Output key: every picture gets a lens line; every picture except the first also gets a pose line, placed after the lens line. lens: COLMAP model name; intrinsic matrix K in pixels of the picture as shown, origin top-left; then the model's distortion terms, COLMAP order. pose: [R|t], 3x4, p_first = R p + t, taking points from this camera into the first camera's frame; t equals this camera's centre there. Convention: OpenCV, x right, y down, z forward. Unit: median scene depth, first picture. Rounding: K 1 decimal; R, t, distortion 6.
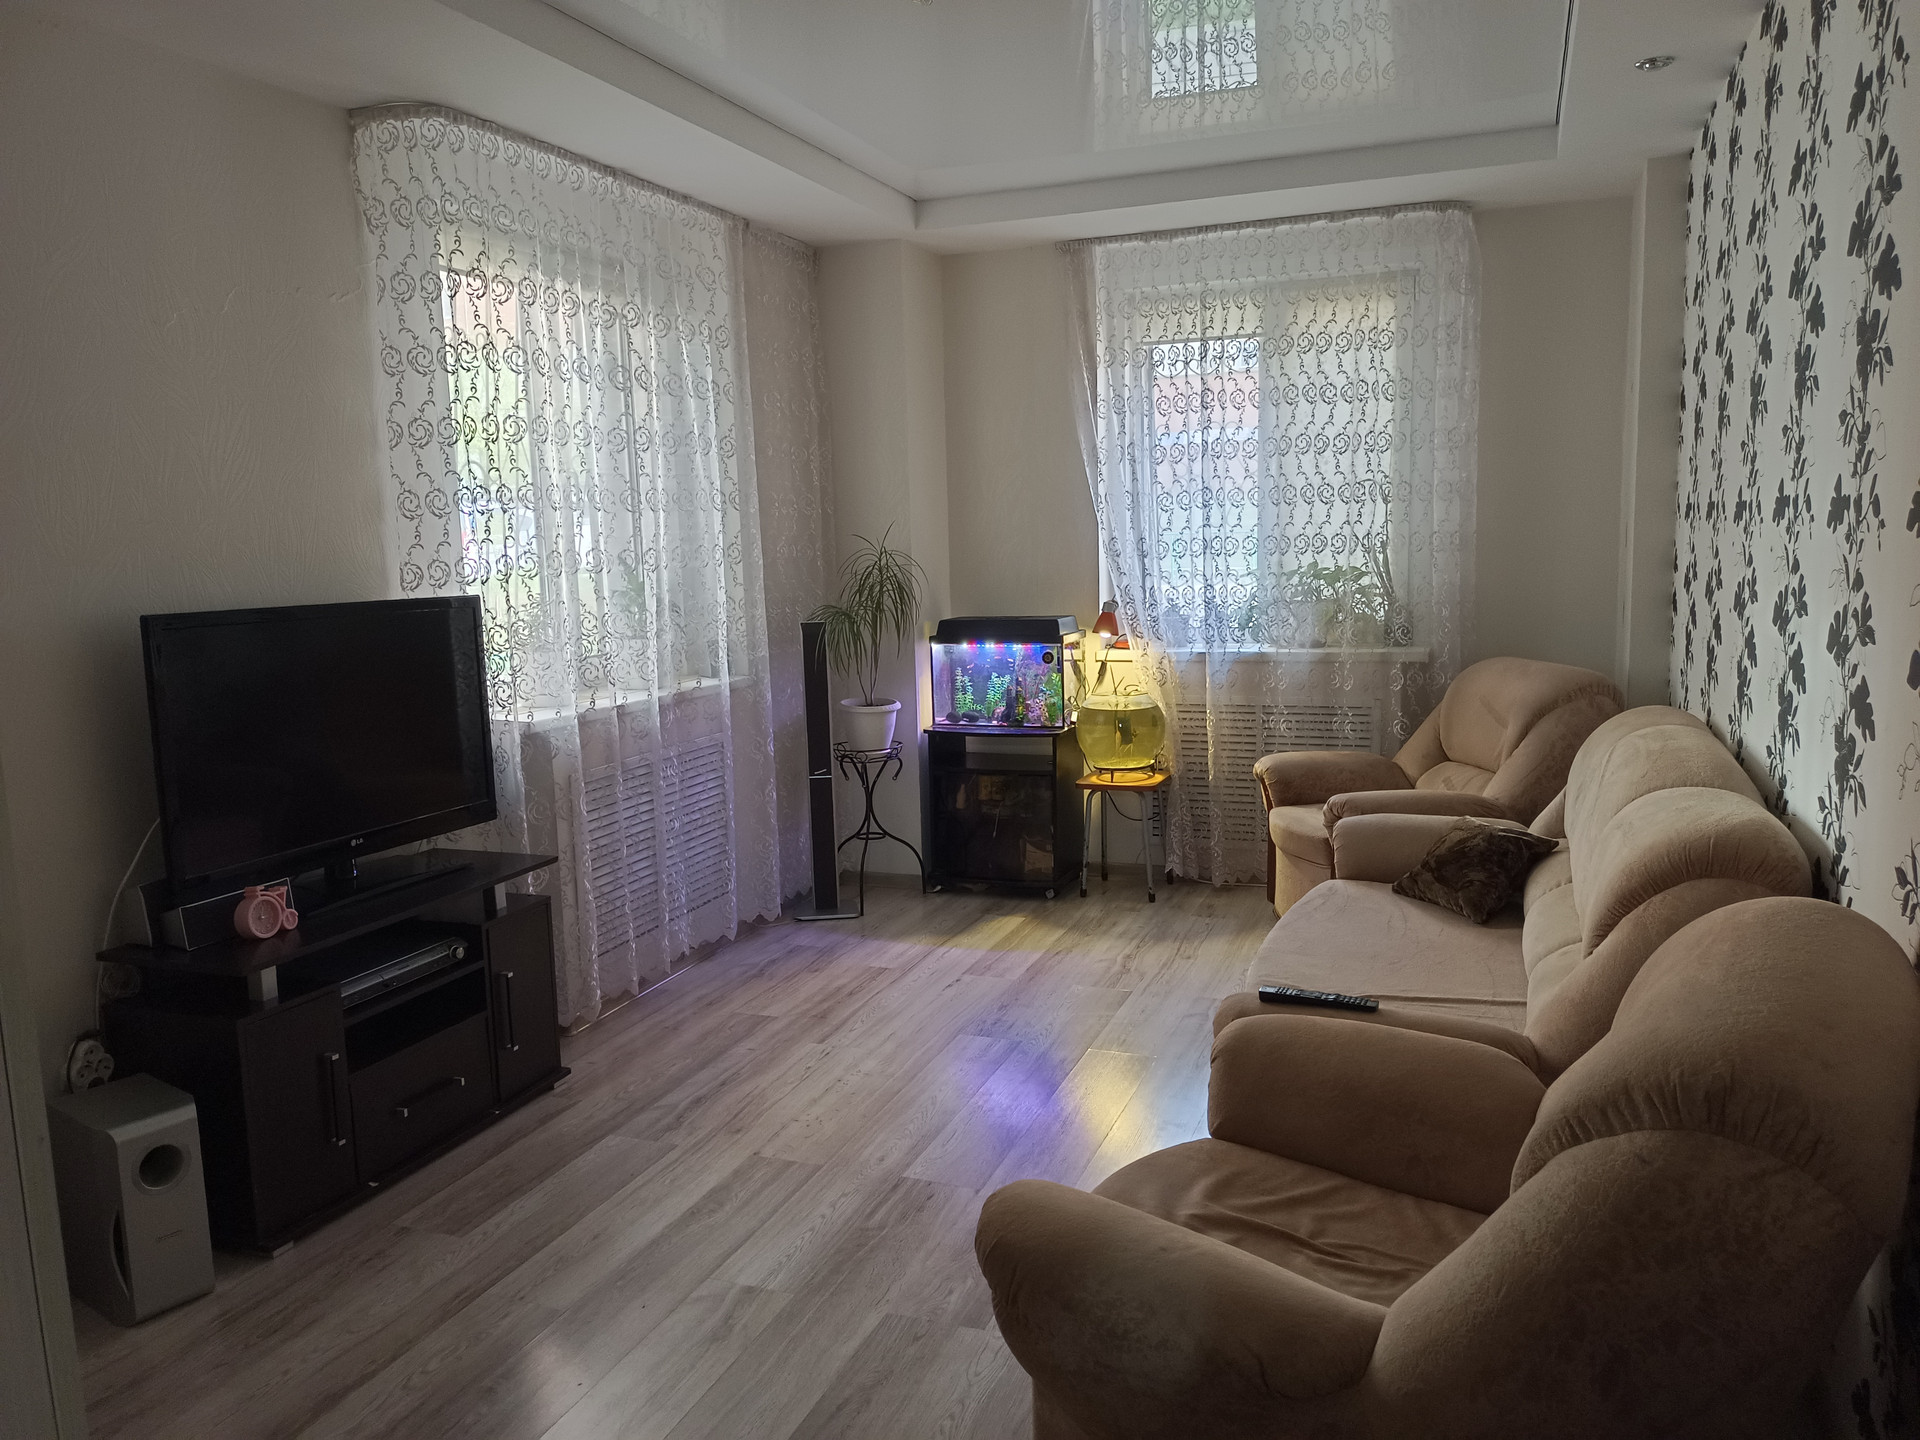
lens RADIAL K [[1394.7, 0, 963.3], [0, 1394.7, 712.3], [0, 0, 1]] dist [0.039824, -0.009558]
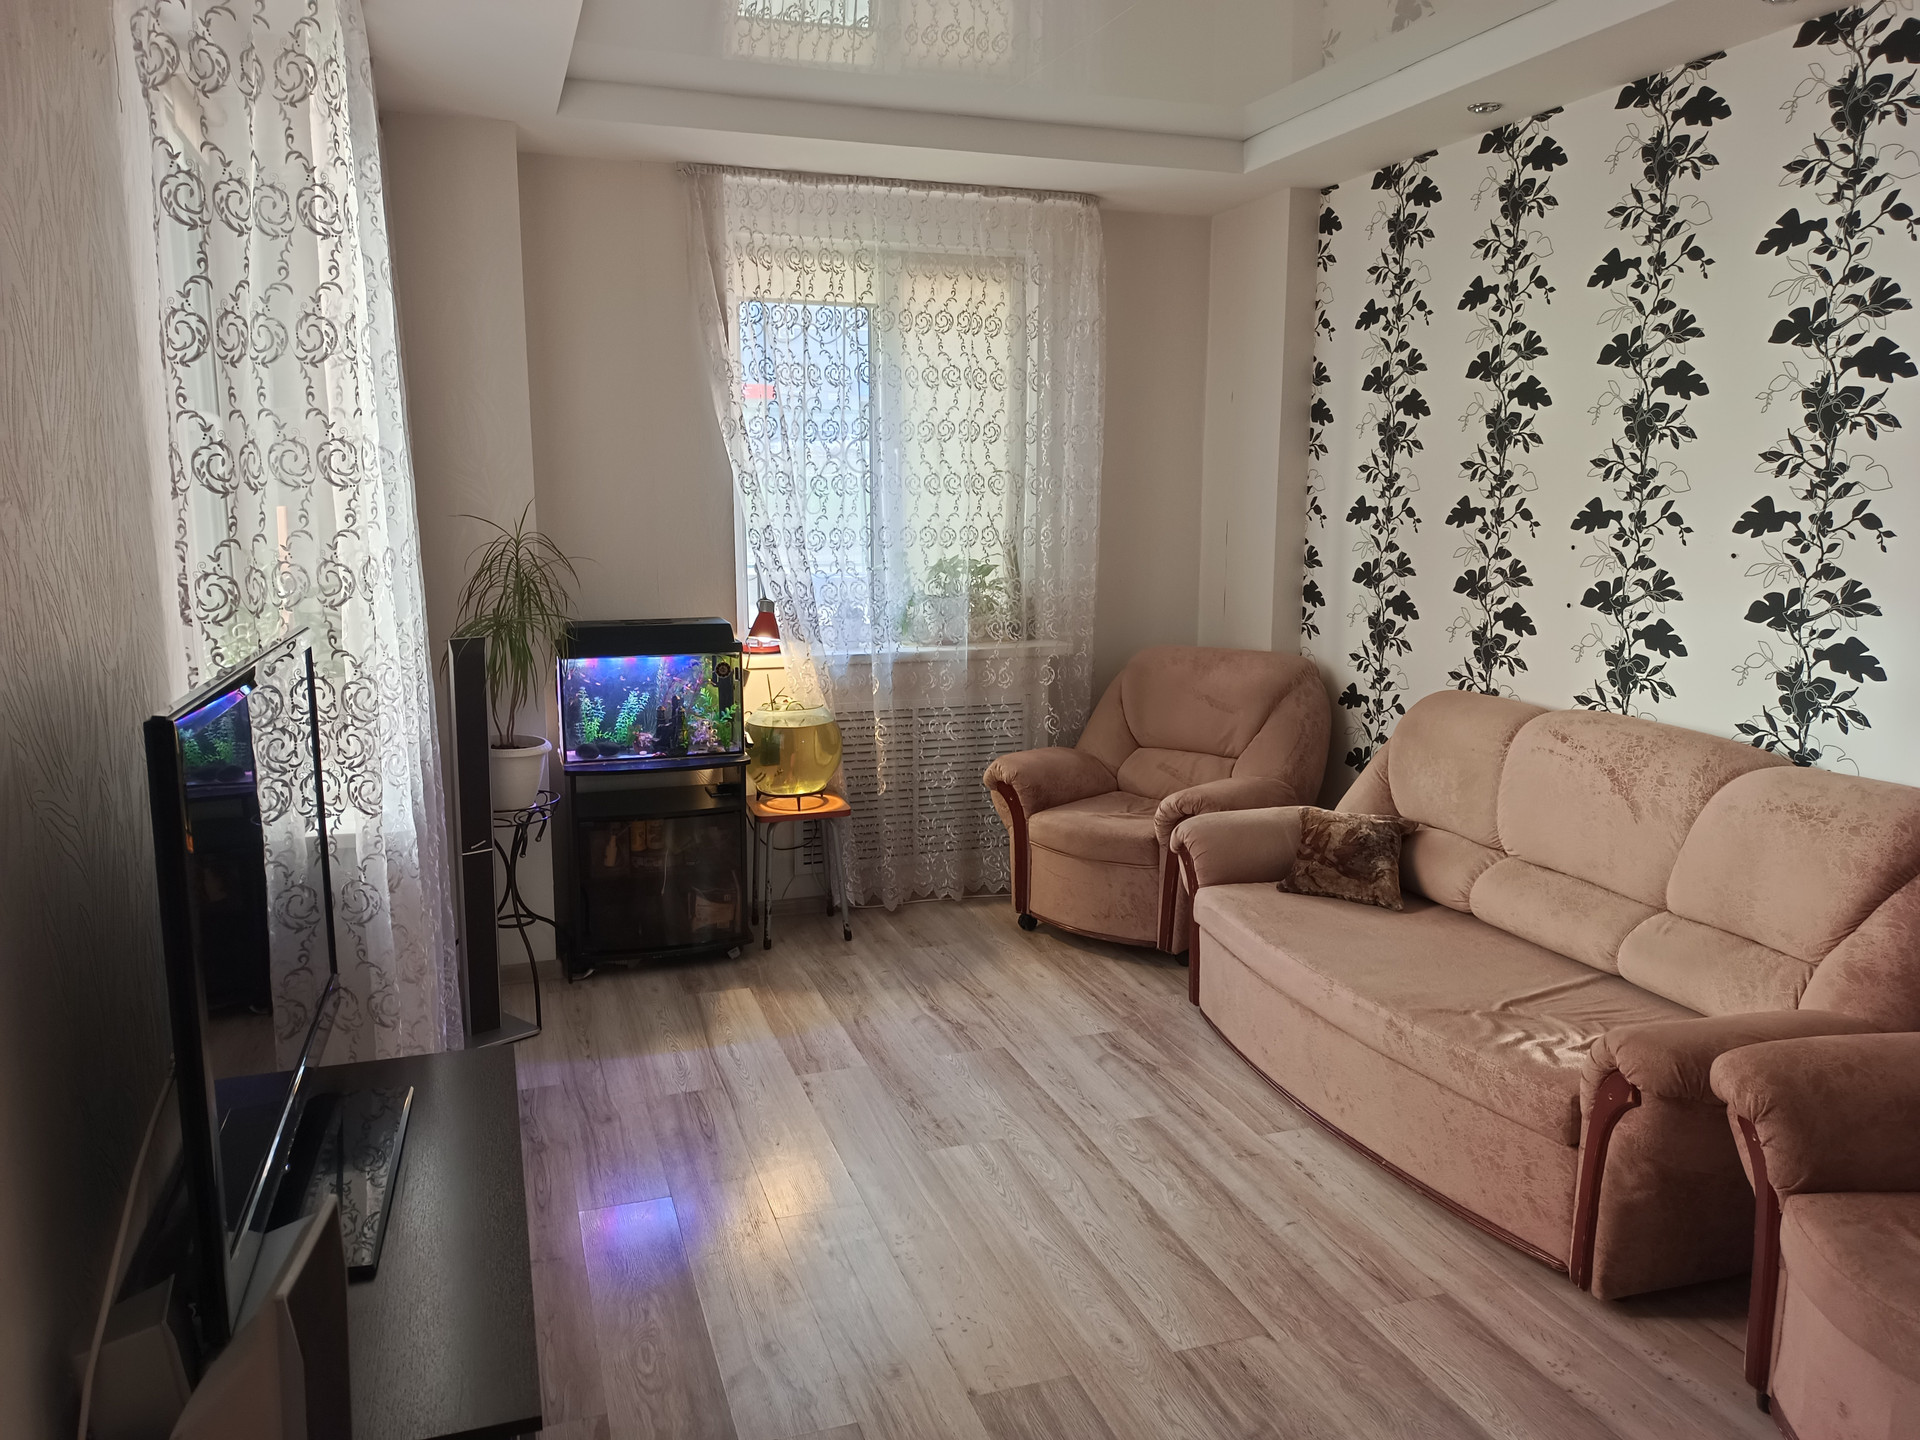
lens RADIAL K [[1394.7, 0, 979.2], [0, 1394.7, 713.6], [0, 0, 1]] dist [0.039824, -0.009558]
pose [[0.760657, -0.074853, 0.644824, -0.362025], [0.061125, 0.997175, 0.043650, -0.040952], [-0.646270, 0.006212, 0.763083, 0.271391]]
